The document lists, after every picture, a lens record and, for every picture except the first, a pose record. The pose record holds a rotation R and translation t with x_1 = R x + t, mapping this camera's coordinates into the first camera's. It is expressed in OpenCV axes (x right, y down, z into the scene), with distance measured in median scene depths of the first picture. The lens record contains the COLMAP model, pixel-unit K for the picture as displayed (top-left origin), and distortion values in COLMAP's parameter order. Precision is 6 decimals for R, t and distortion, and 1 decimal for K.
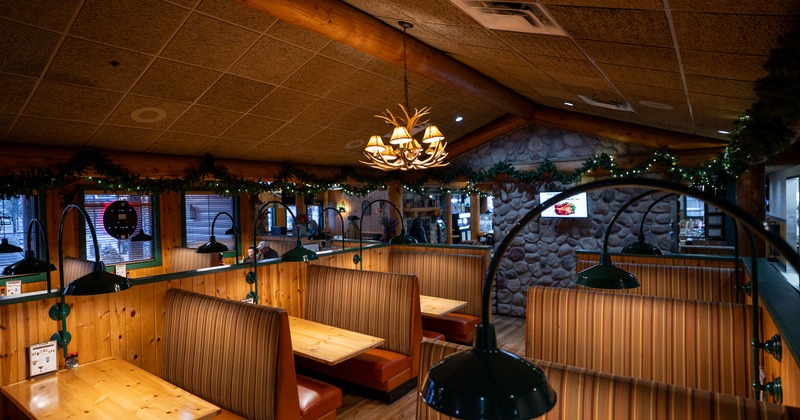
lens RADIAL K [[435.8, 0, 397.6], [0, 435.8, 205.8], [0, 0, 1]] dist [-0.019534, 0.000893]
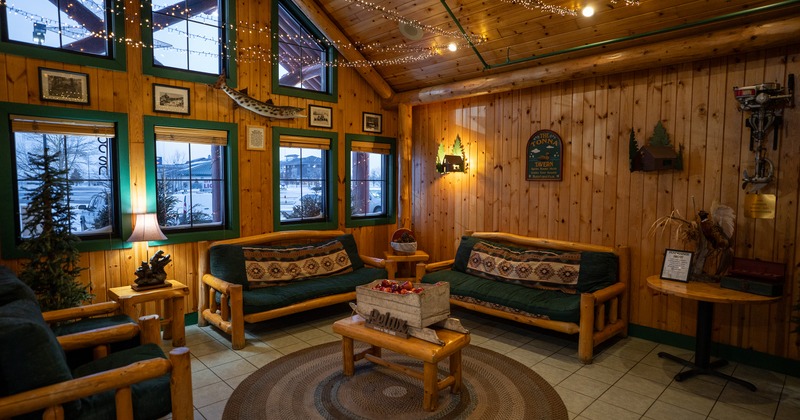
lens RADIAL K [[435.8, 0, 397.6], [0, 435.8, 205.8], [0, 0, 1]] dist [-0.019534, 0.000893]
pose [[0.981018, 0.038405, -0.190074, -0.108463], [-0.030642, 0.998578, 0.043614, 0.027499], [0.191479, -0.036962, 0.980801, 0.695127]]
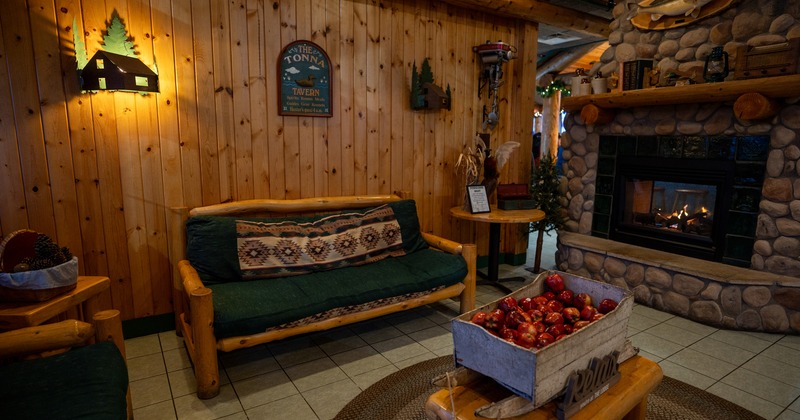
lens RADIAL K [[435.8, 0, 397.6], [0, 435.8, 205.8], [0, 0, 1]] dist [-0.019534, 0.000893]
pose [[0.373257, -0.116384, 0.920399, -0.235394], [-0.003426, 0.991920, 0.126818, 0.035483], [-0.927722, -0.050489, 0.369842, 0.869766]]
